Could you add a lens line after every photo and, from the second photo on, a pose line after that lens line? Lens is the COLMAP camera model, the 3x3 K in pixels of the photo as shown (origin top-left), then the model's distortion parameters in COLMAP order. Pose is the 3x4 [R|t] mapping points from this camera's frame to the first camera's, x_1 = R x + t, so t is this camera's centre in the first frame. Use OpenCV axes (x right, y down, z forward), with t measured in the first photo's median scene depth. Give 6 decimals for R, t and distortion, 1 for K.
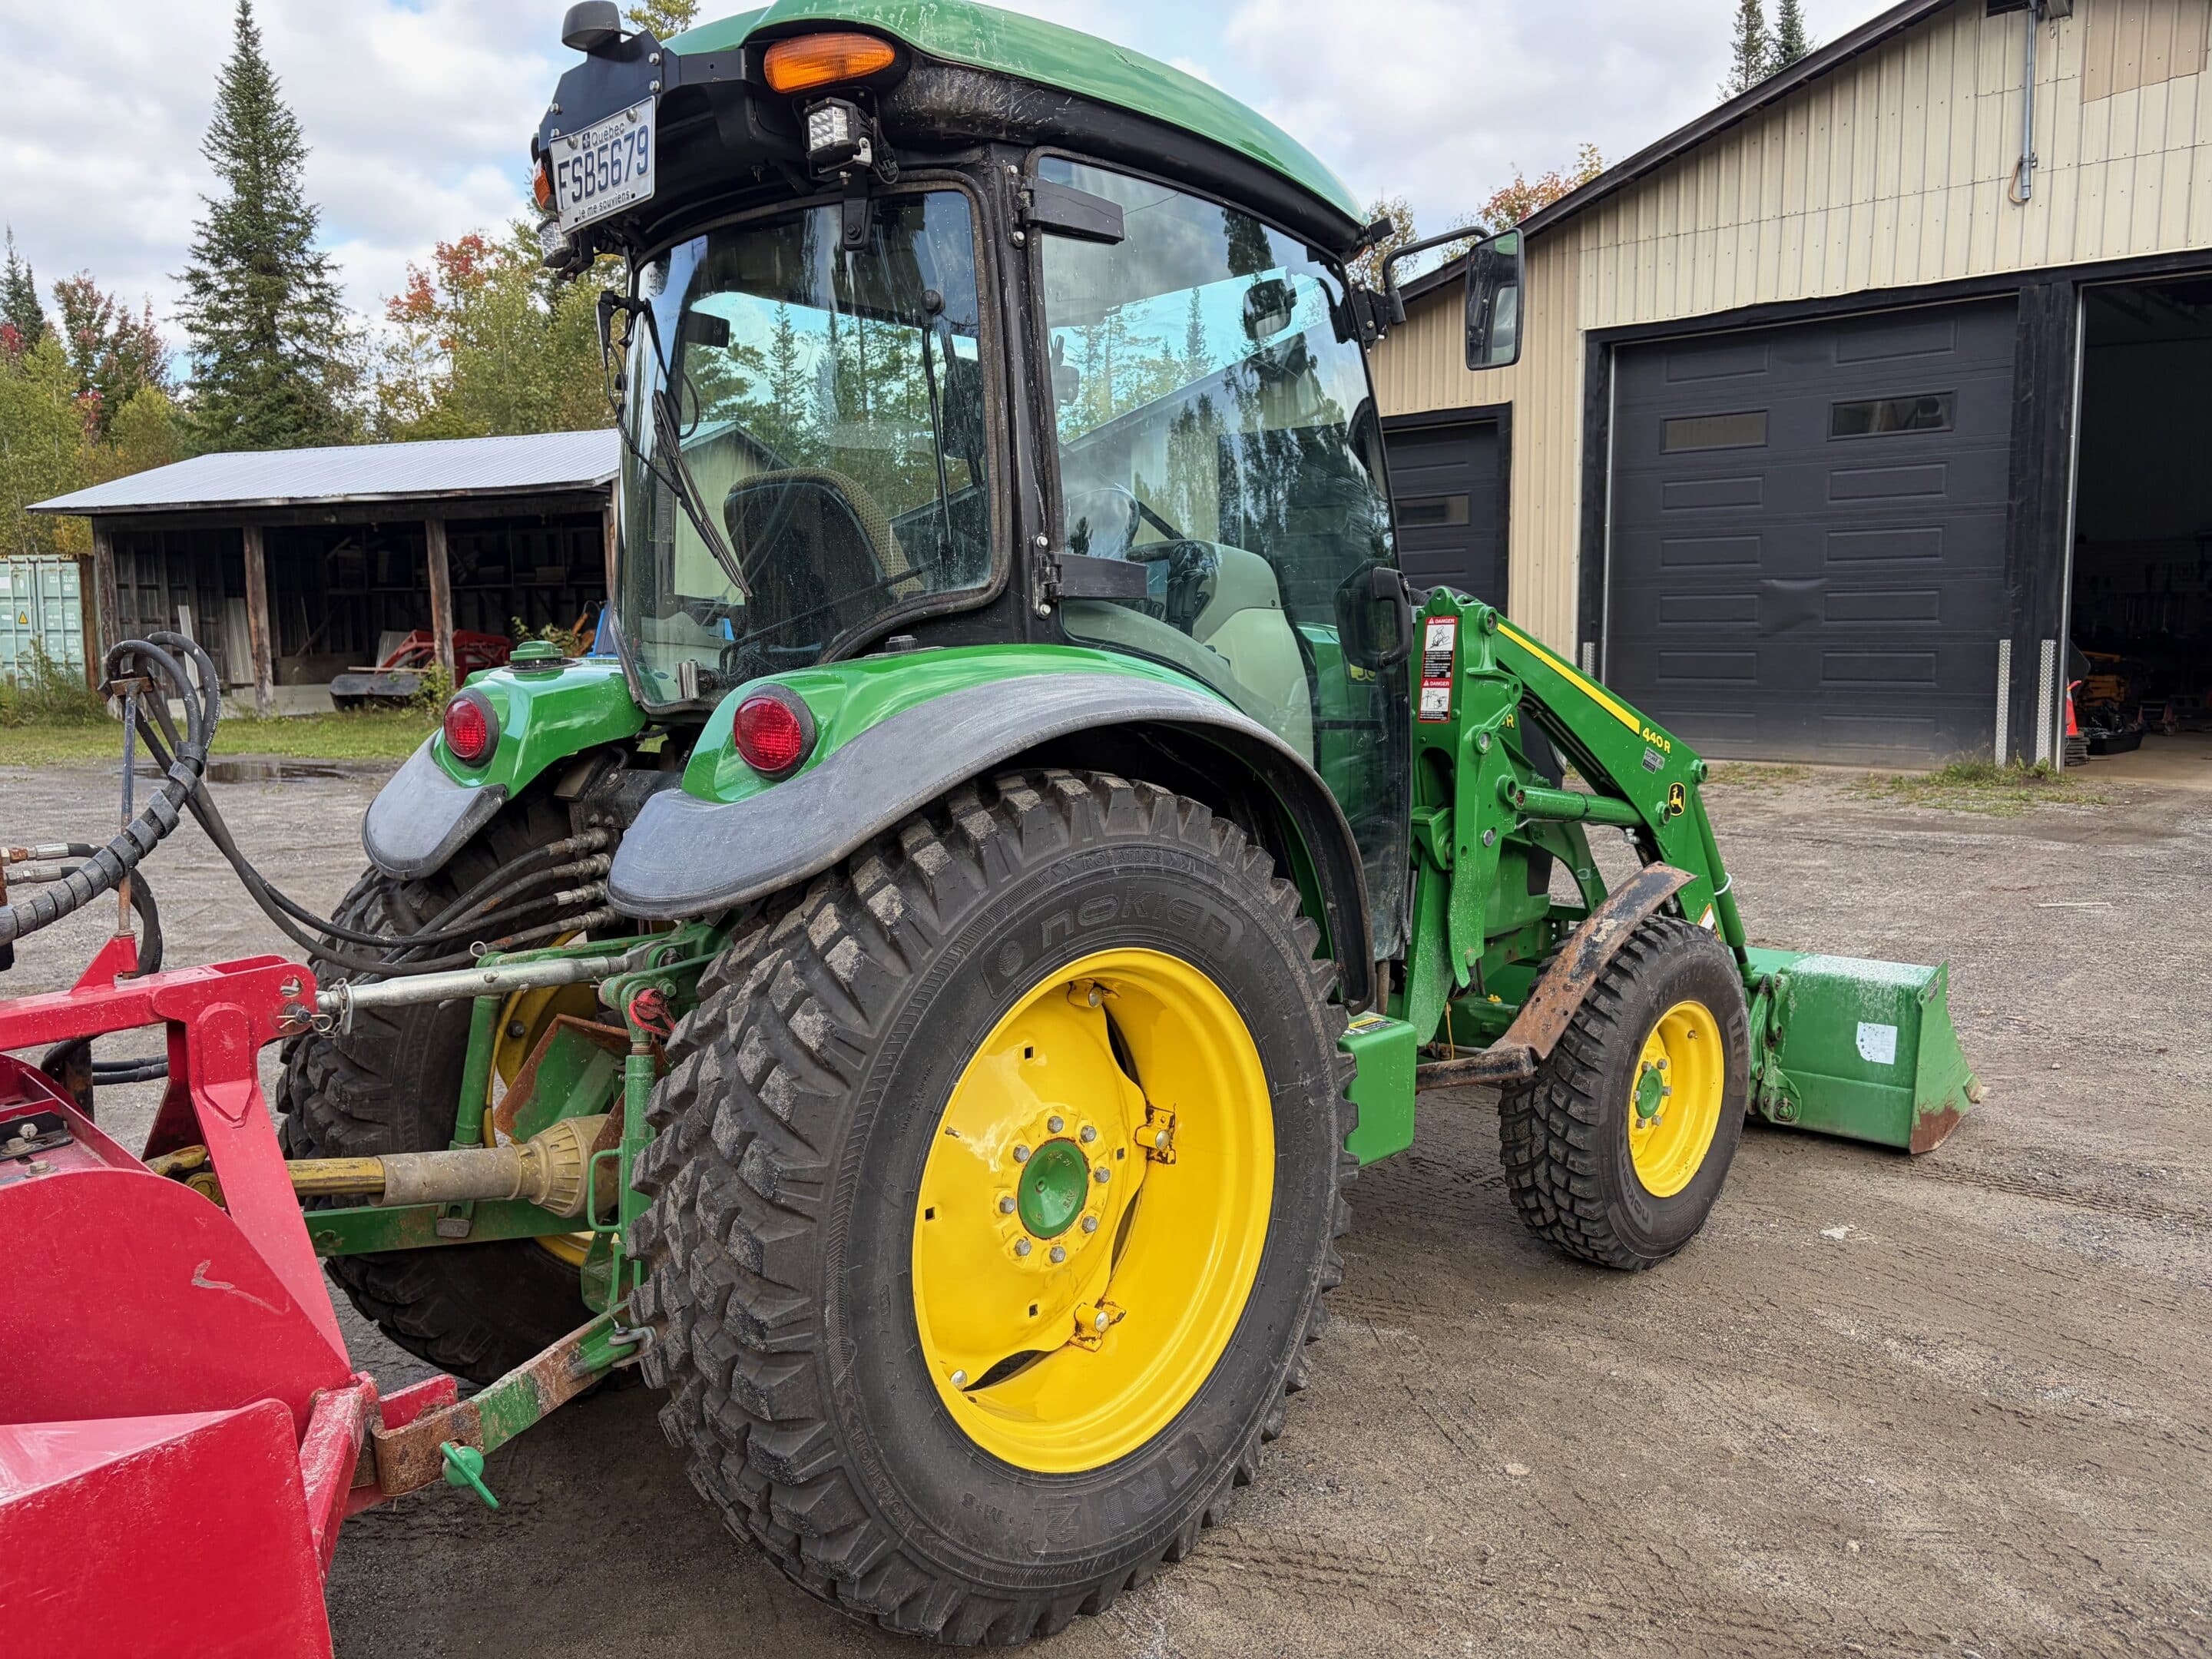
lens RADIAL K [[1663.2, 0, 1106.0], [0, 1663.2, 829.5], [0, 0, 1]] dist [0.057413, -0.063935]
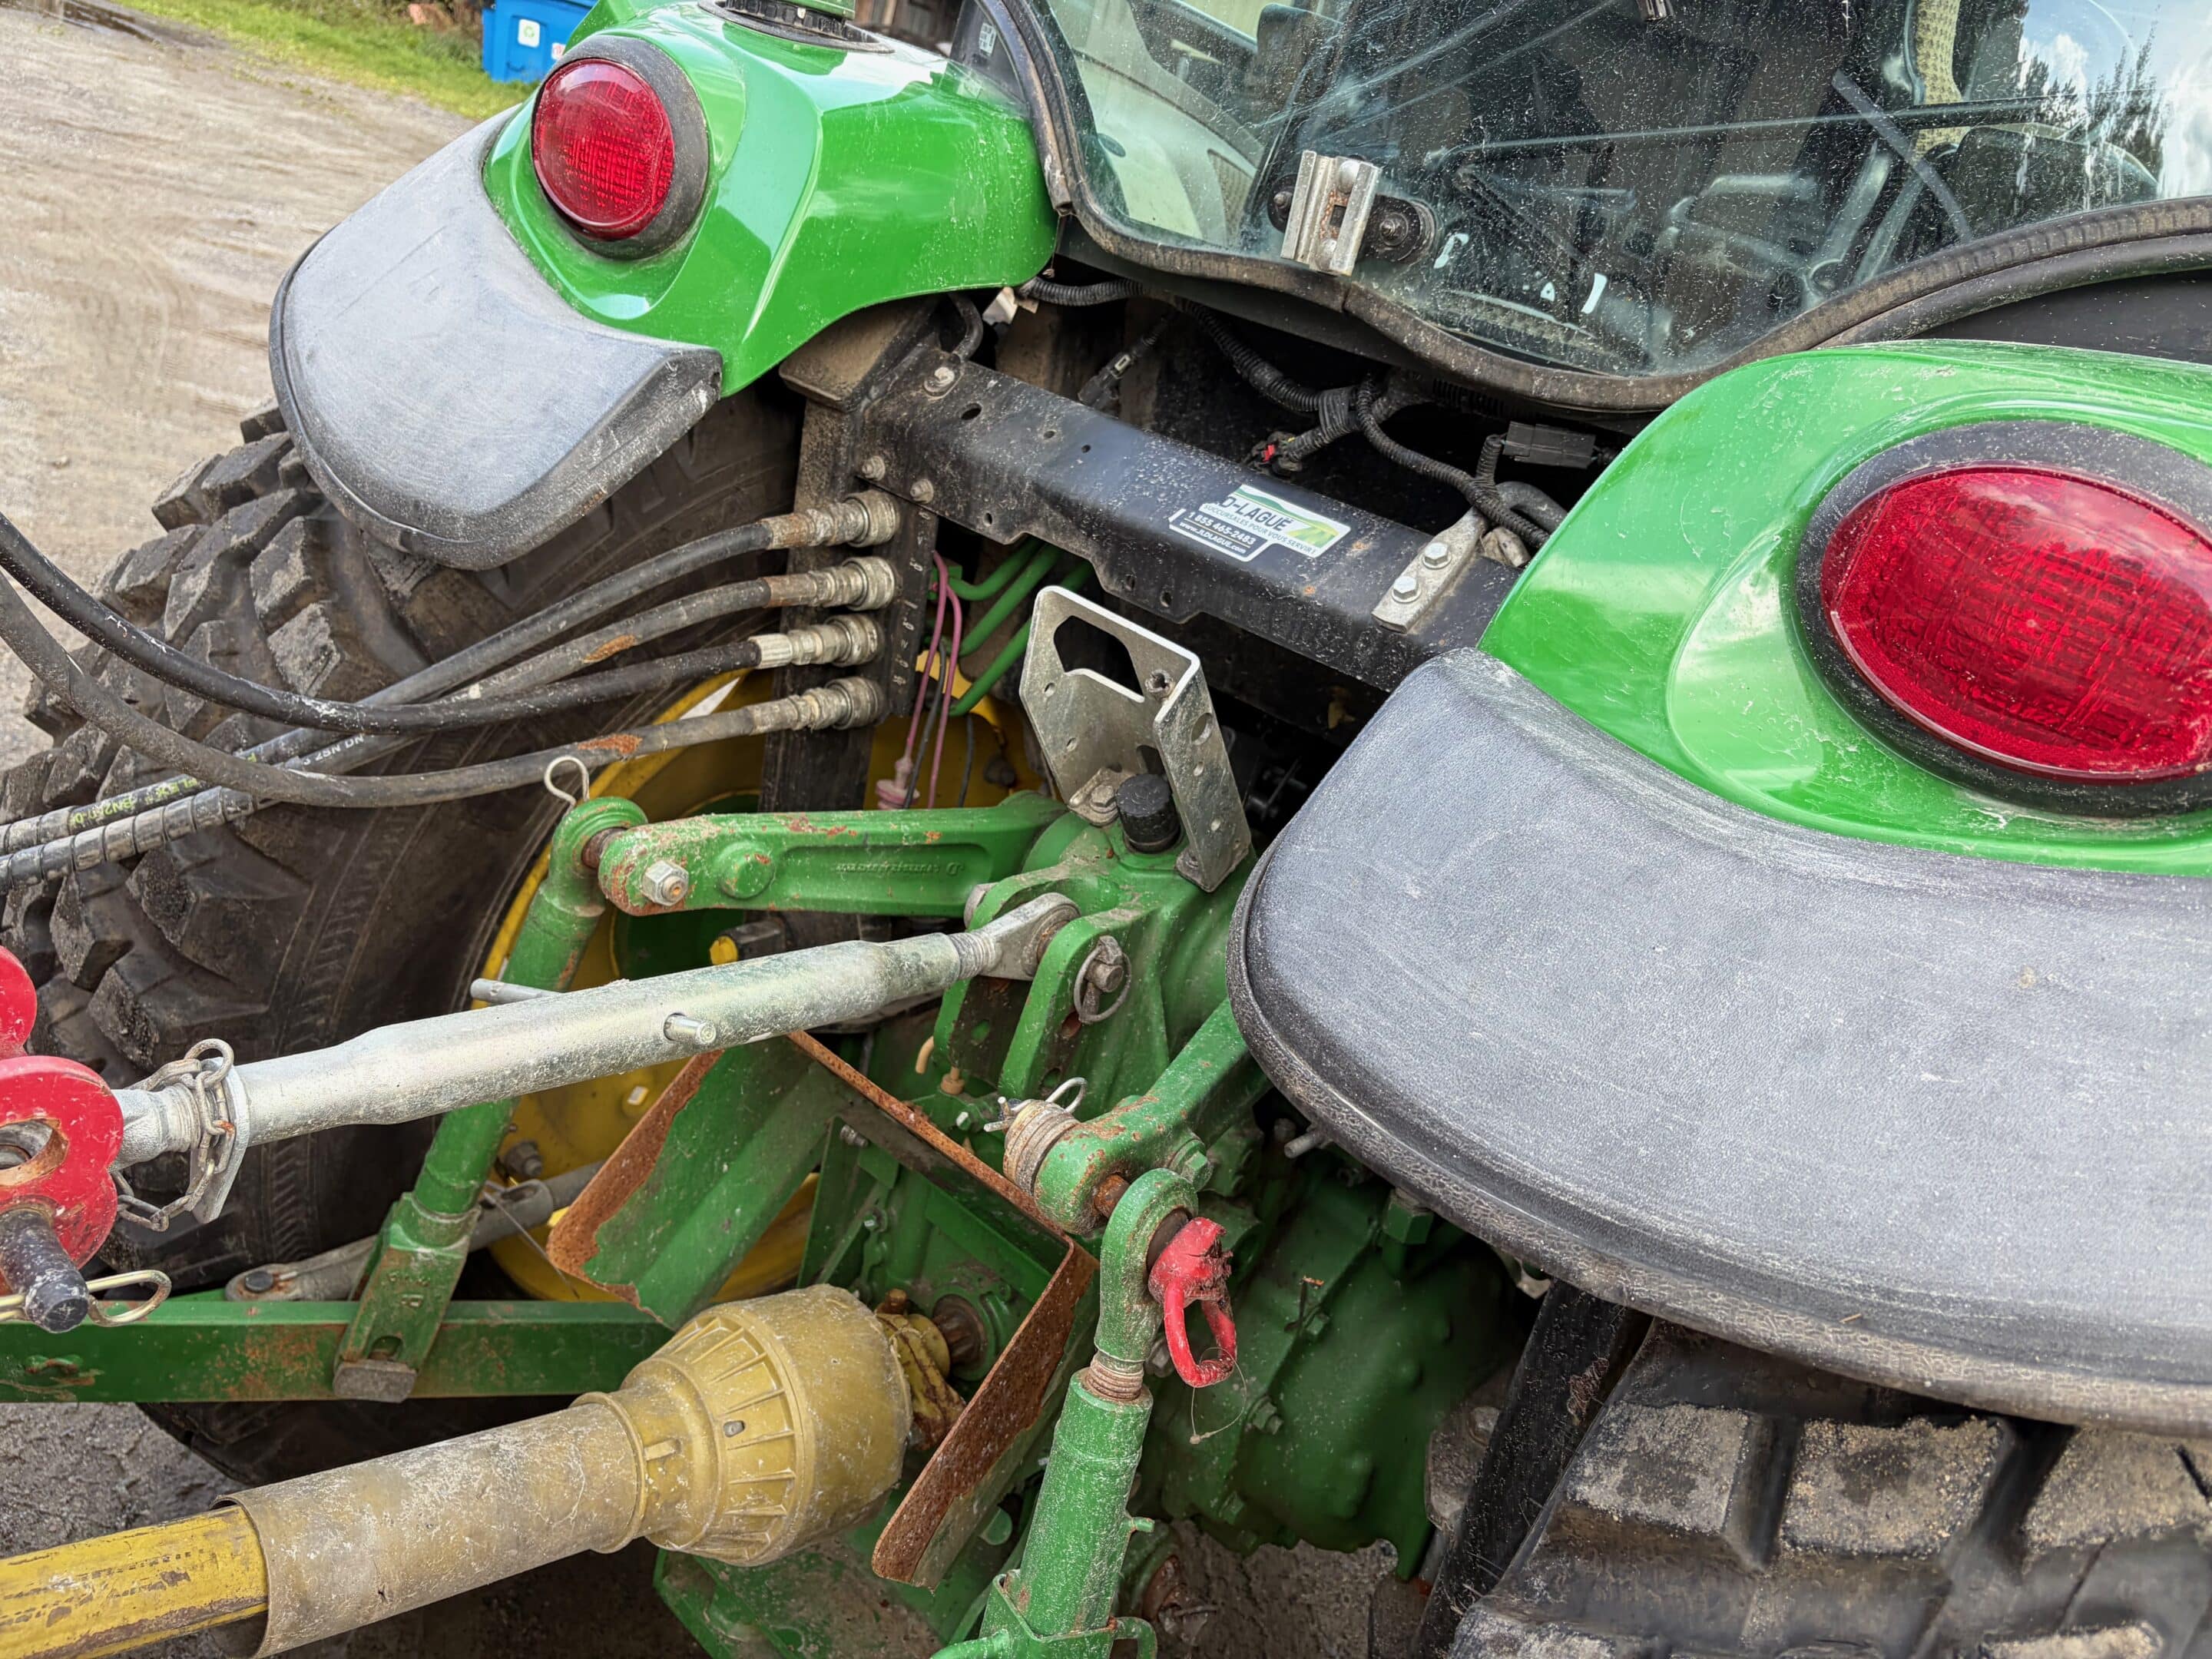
lens RADIAL K [[1663.2, 0, 1106.0], [0, 1663.2, 829.5], [0, 0, 1]] dist [0.057413, -0.063935]
pose [[0.960661, 0.234620, 0.148603, -0.295232], [-0.266426, 0.929611, 0.254637, -0.043166], [-0.078400, -0.284212, 0.955551, 0.595139]]
